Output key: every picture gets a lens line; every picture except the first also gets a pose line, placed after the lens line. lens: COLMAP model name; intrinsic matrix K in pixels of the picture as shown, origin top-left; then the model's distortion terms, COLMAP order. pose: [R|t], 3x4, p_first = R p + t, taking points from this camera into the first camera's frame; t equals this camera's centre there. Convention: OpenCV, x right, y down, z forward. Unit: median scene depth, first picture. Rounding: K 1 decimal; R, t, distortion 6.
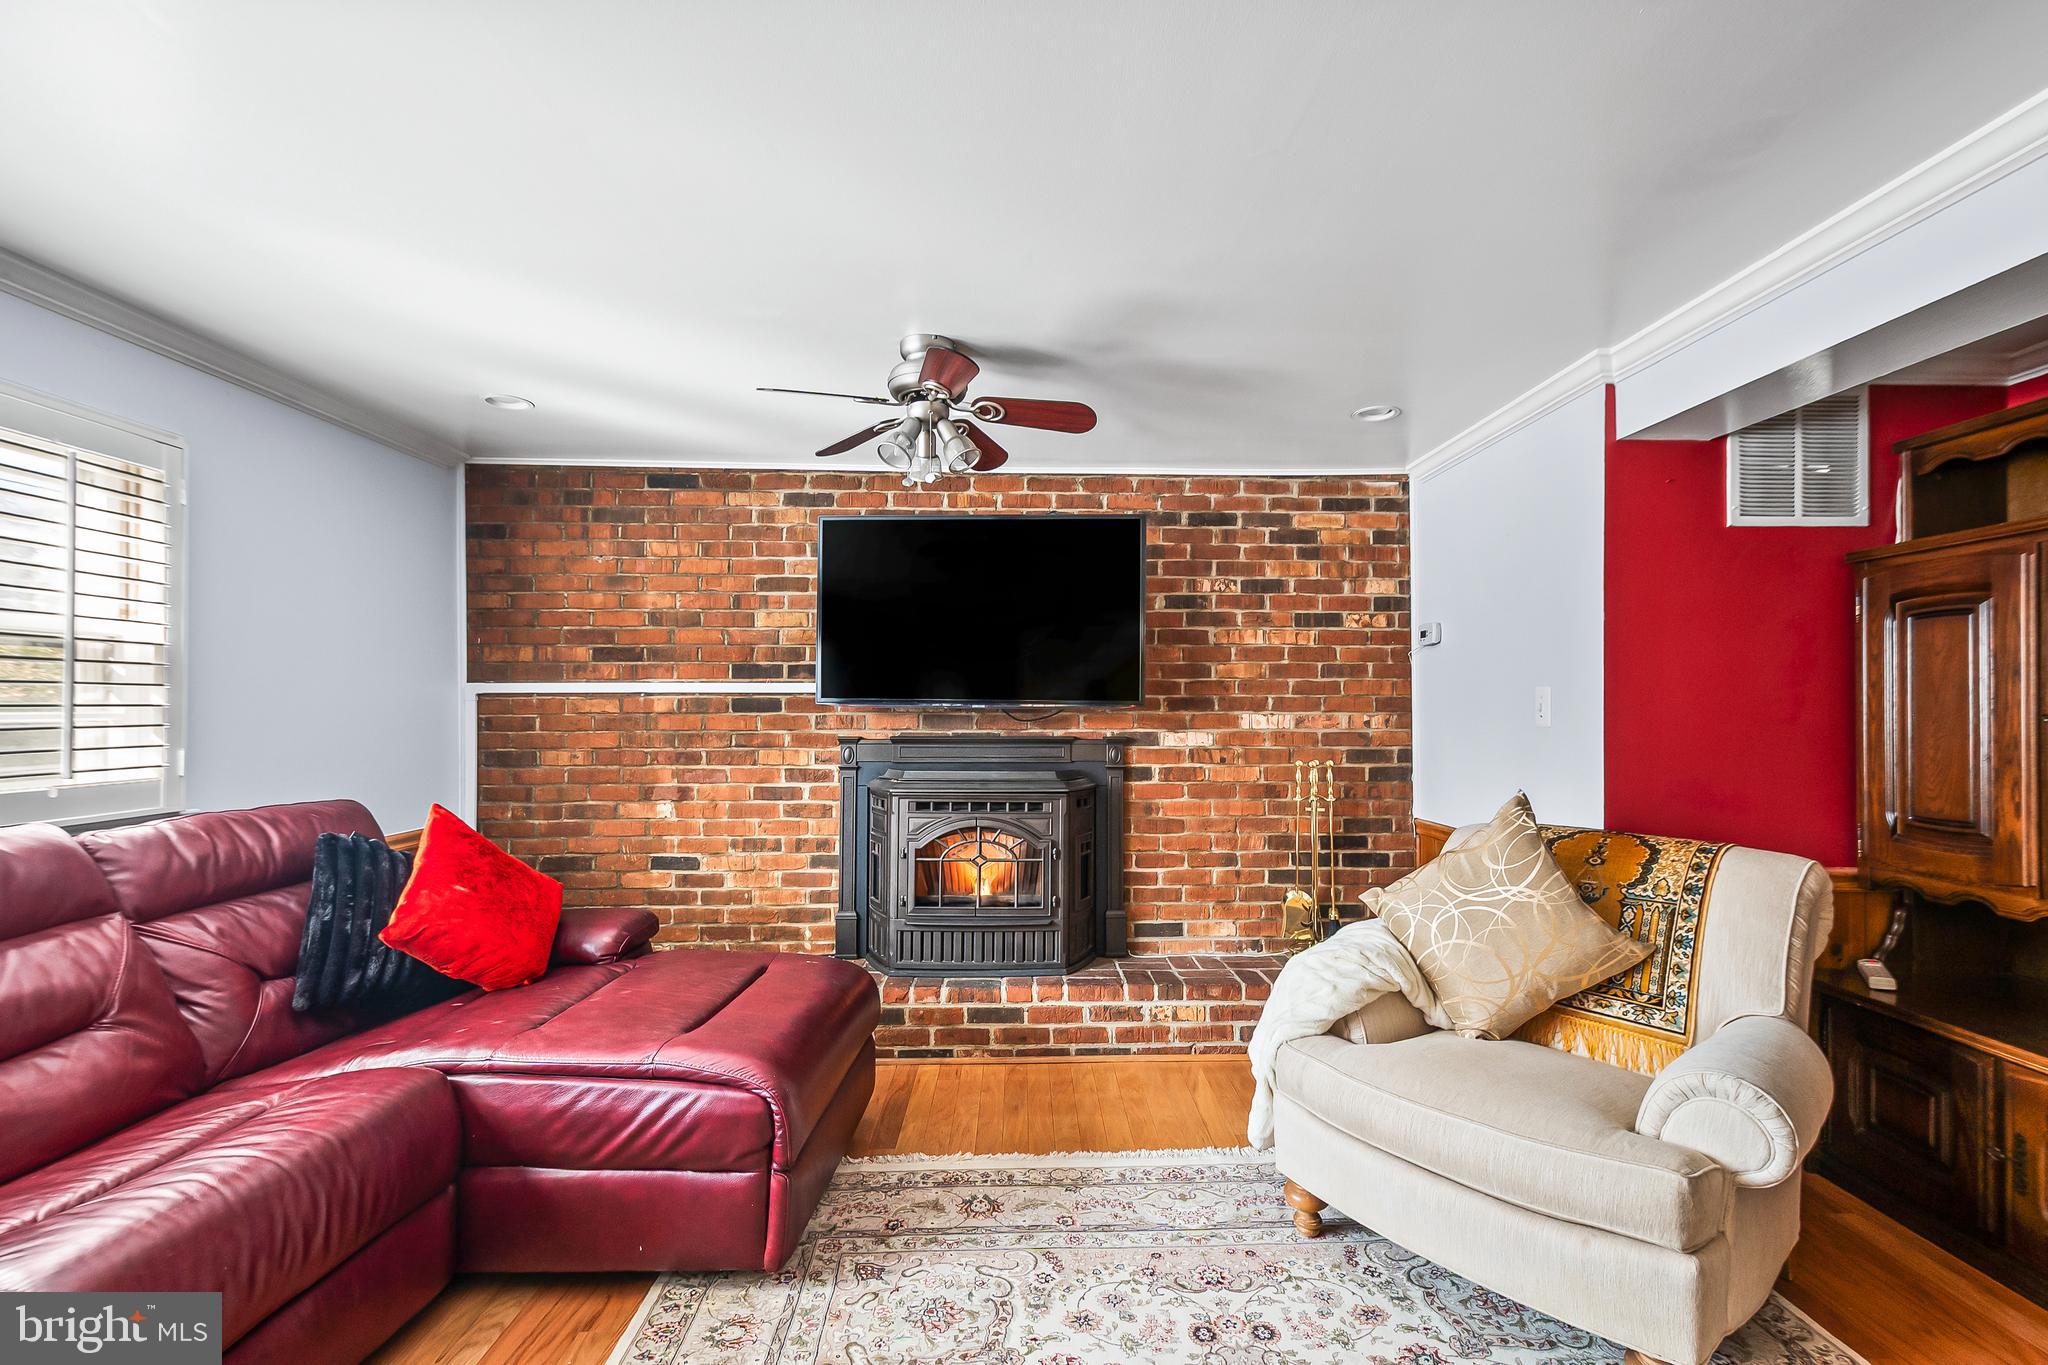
lens RADIAL K [[914.7, 0, 1025.8], [0, 914.7, 702.2], [0, 0, 1]] dist [0.004461, -0.000049]
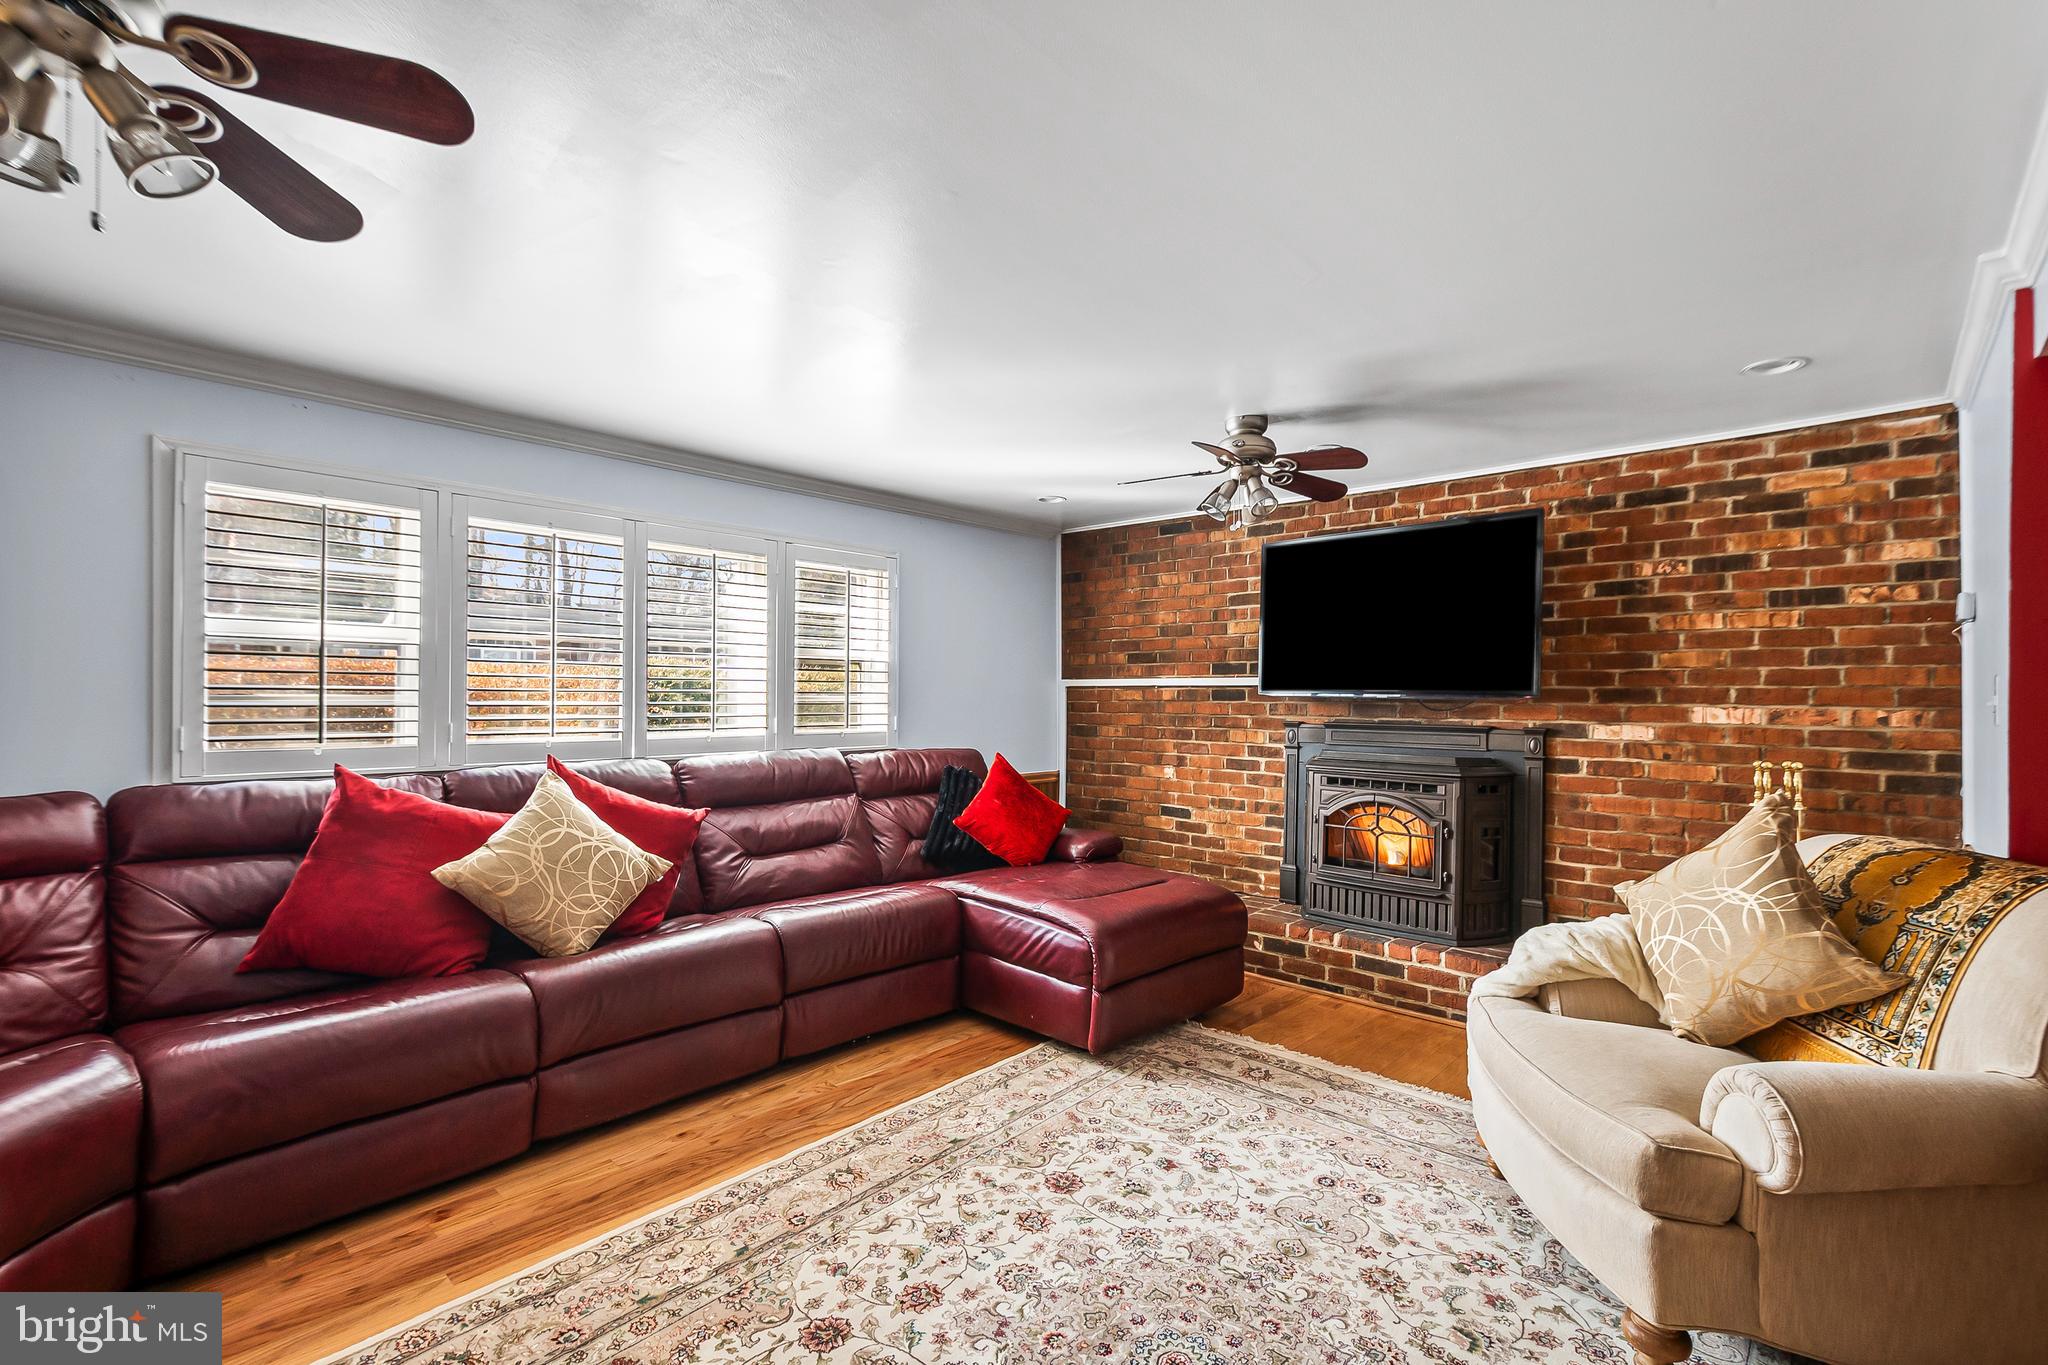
lens RADIAL K [[926.1, 0, 1047.9], [0, 926.1, 696.9], [0, 0, 1]] dist [0.010886, -0.000770]
pose [[0.721358, 0.005252, -0.692543, 0.425937], [-0.003394, 0.999986, 0.004049, 0.001384], [0.692554, -0.000570, 0.721366, -0.112984]]
